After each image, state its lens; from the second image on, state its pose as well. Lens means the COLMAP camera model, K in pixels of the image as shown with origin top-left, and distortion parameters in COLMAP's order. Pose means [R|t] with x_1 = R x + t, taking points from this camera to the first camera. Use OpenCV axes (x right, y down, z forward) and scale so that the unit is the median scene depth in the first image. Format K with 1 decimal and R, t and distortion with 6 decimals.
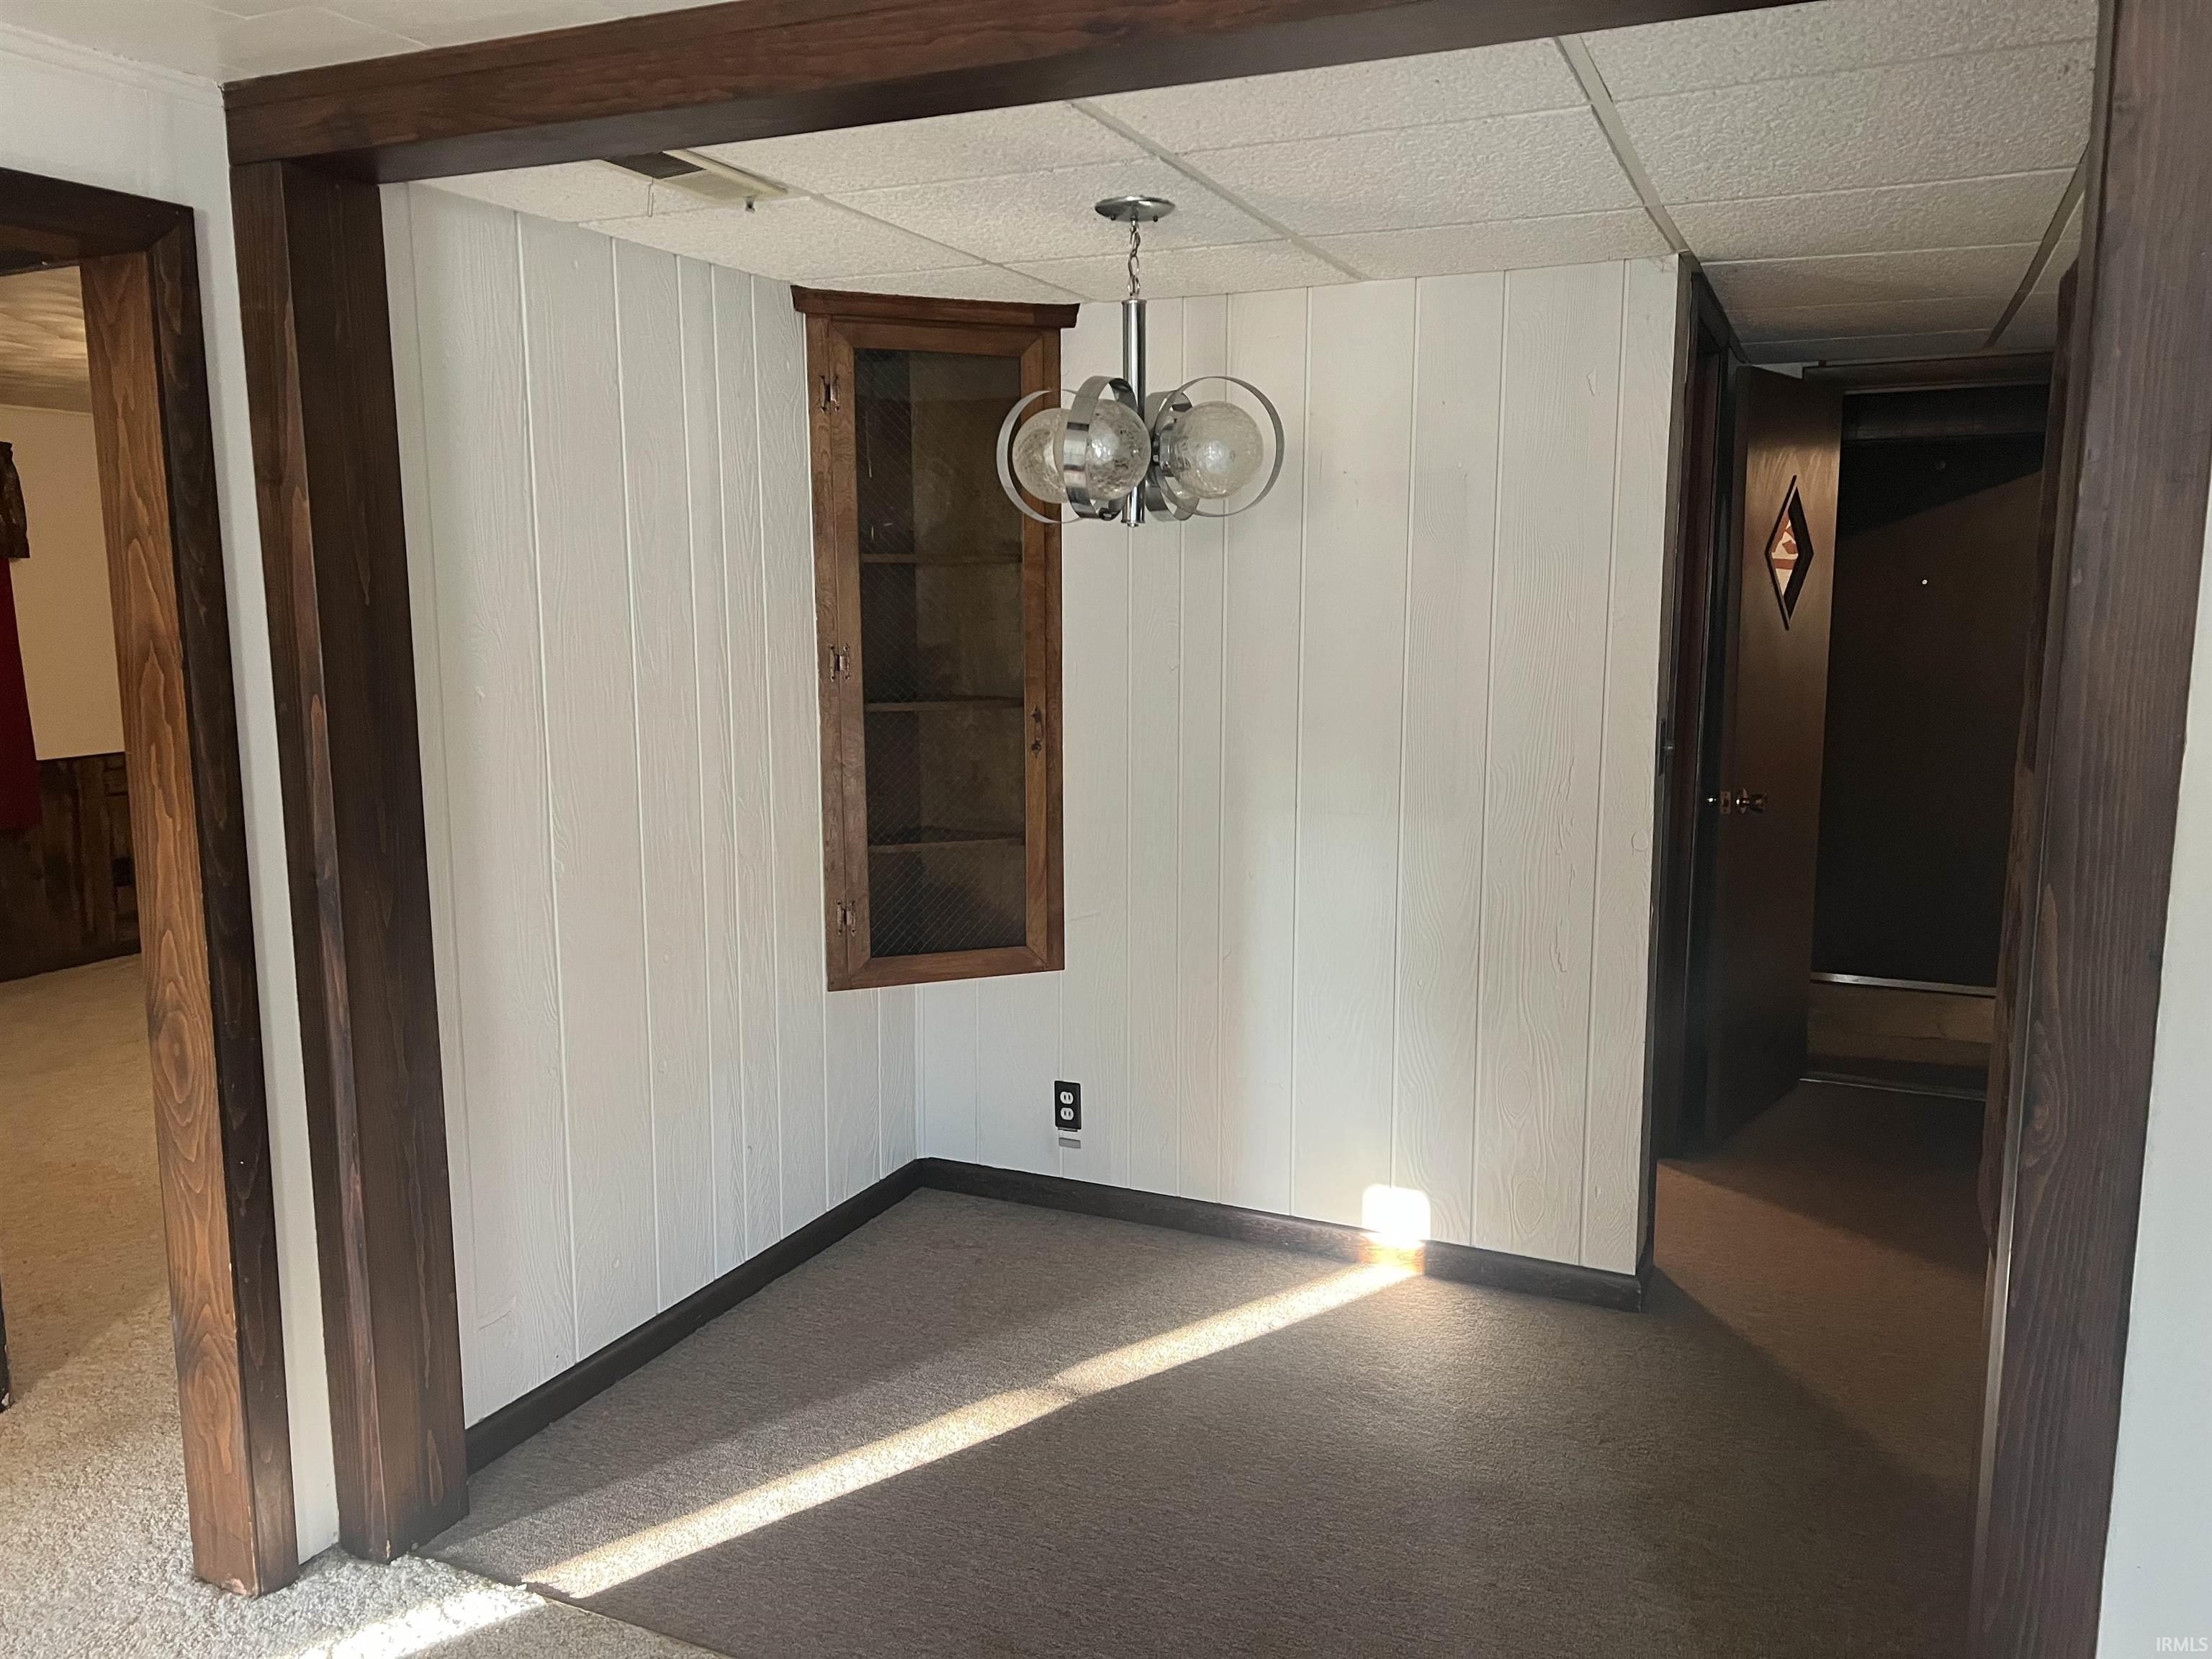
lens RADIAL K [[1662.4, 0, 1095.6], [0, 1662.4, 826.5], [0, 0, 1]] dist [0.078904, -0.073337]
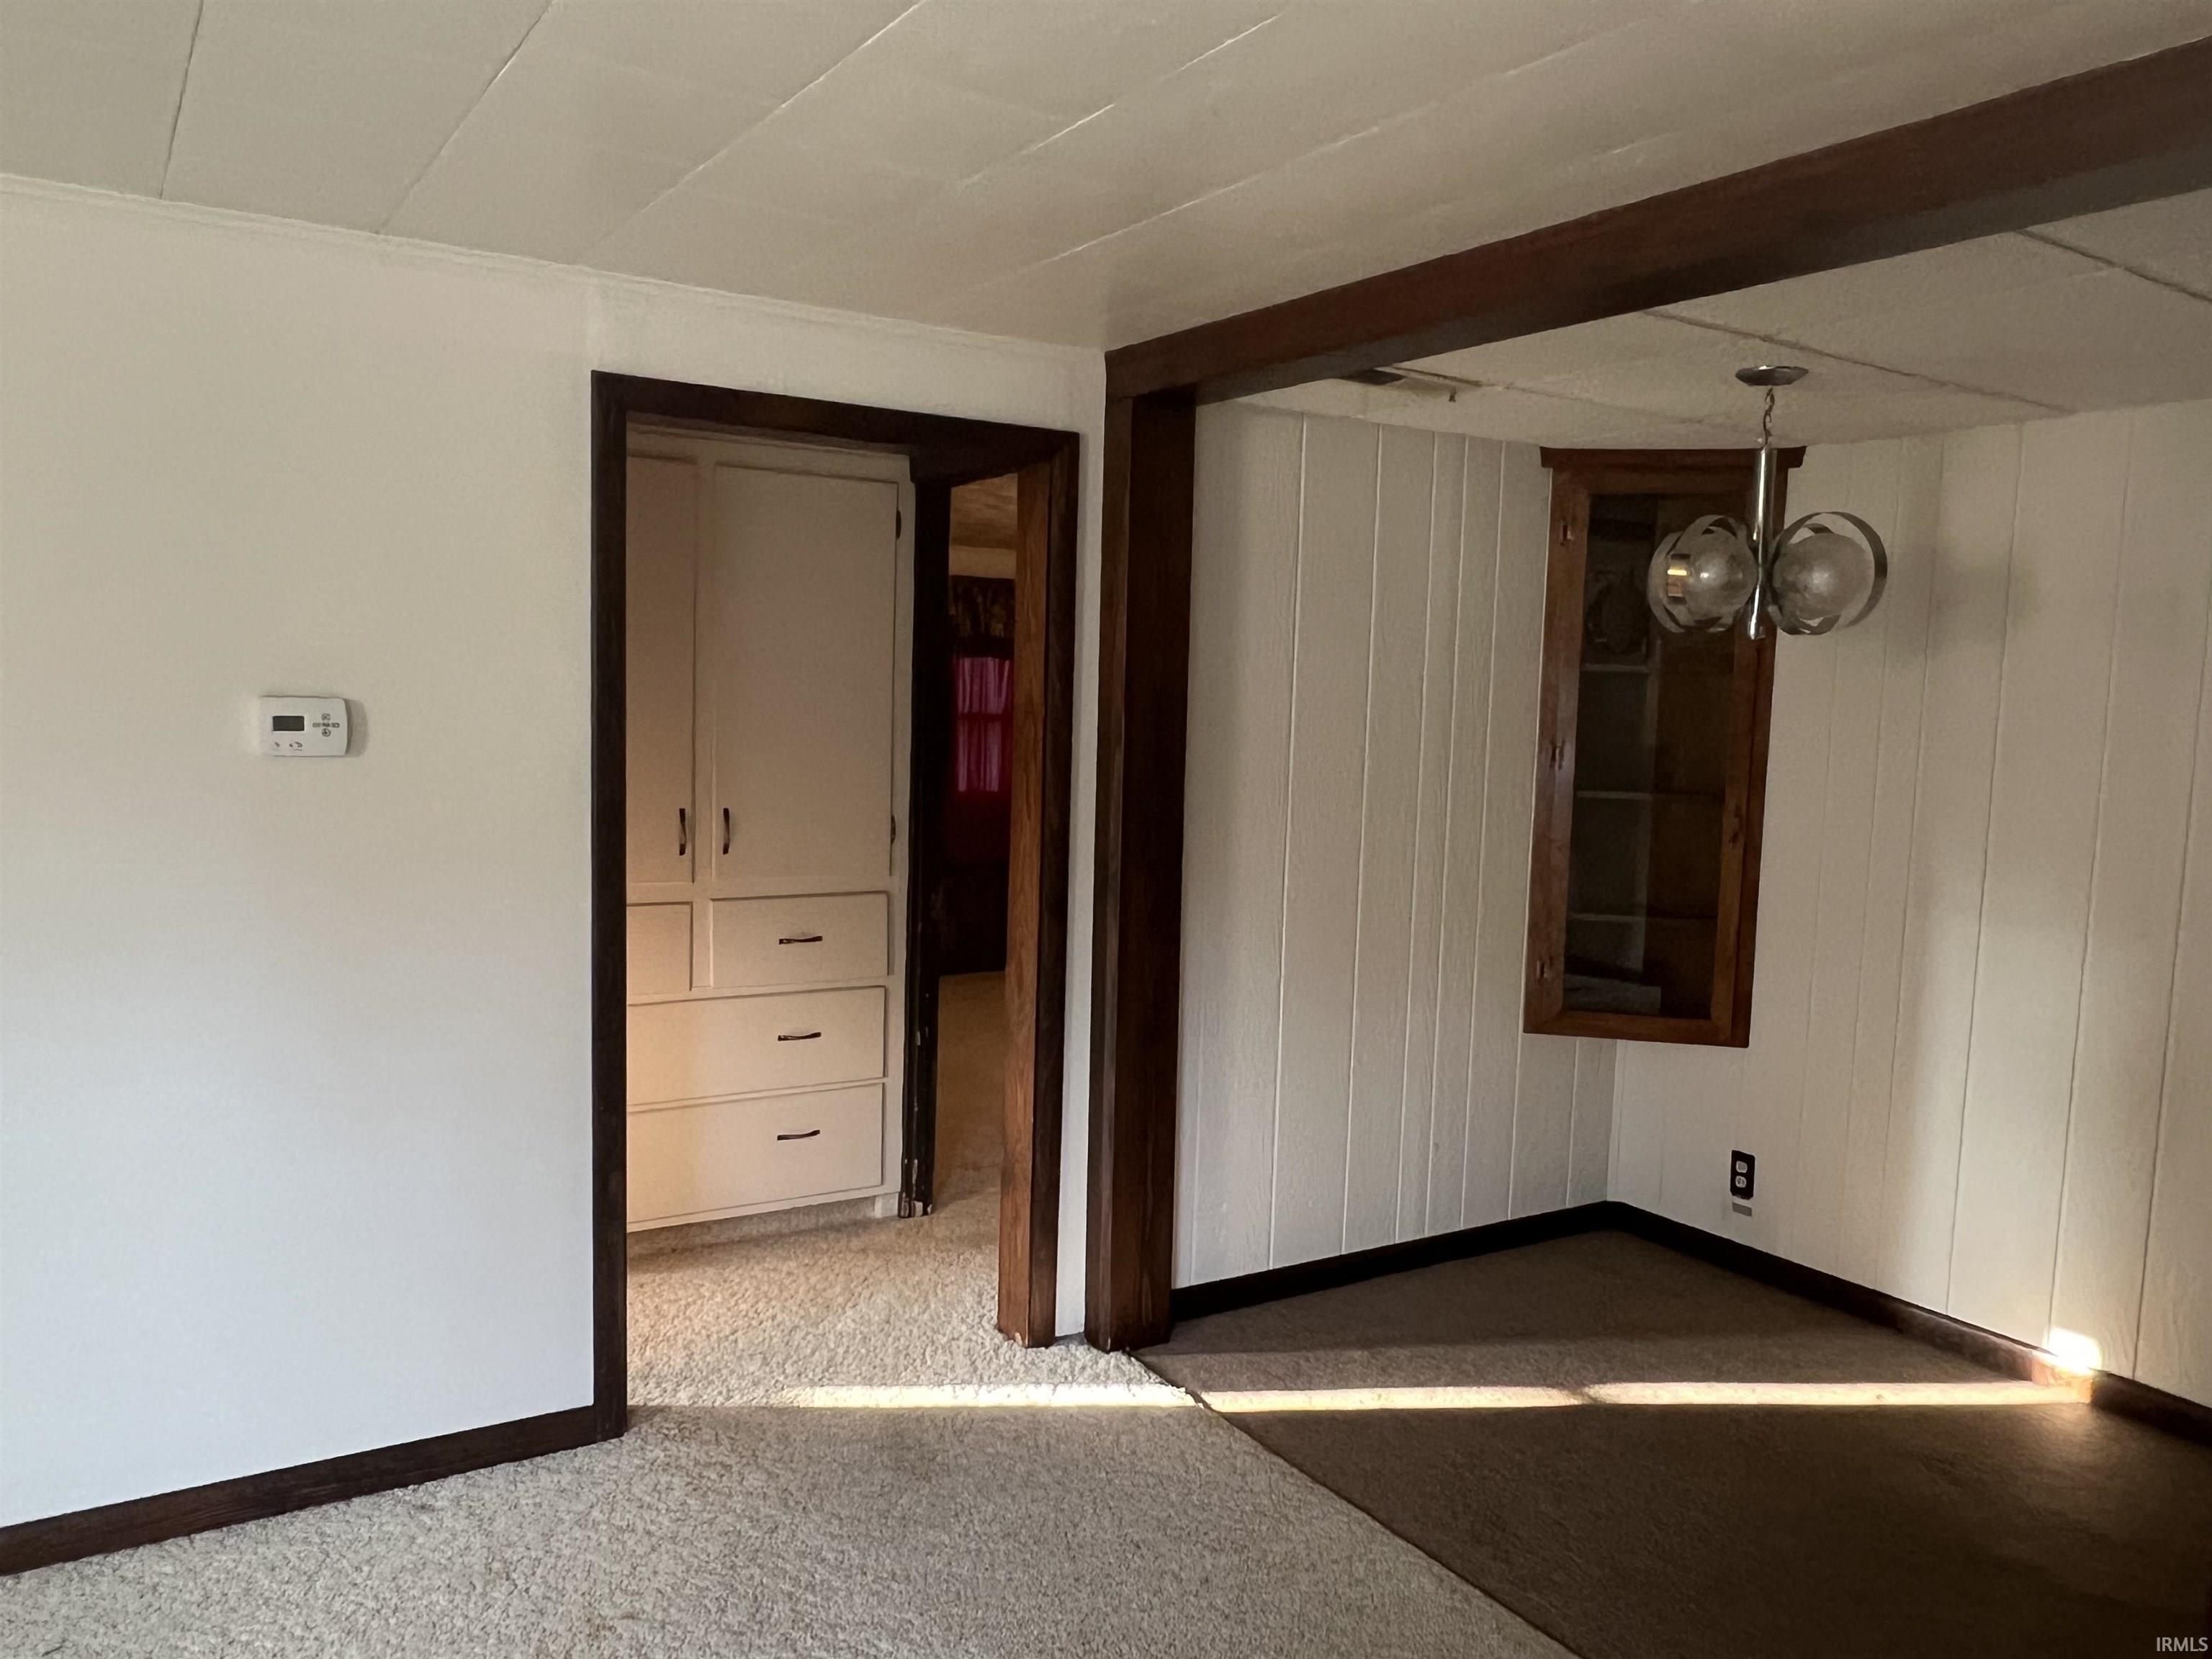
lens RADIAL K [[1580.5, 0, 1093.3], [0, 1580.5, 834.7], [0, 0, 1]] dist [0.007256, 0.002347]
pose [[0.844639, 0.076970, -0.529774, 0.230089], [-0.109816, 0.993476, -0.030744, 0.039492], [0.523951, 0.084145, 0.847582, -0.164334]]
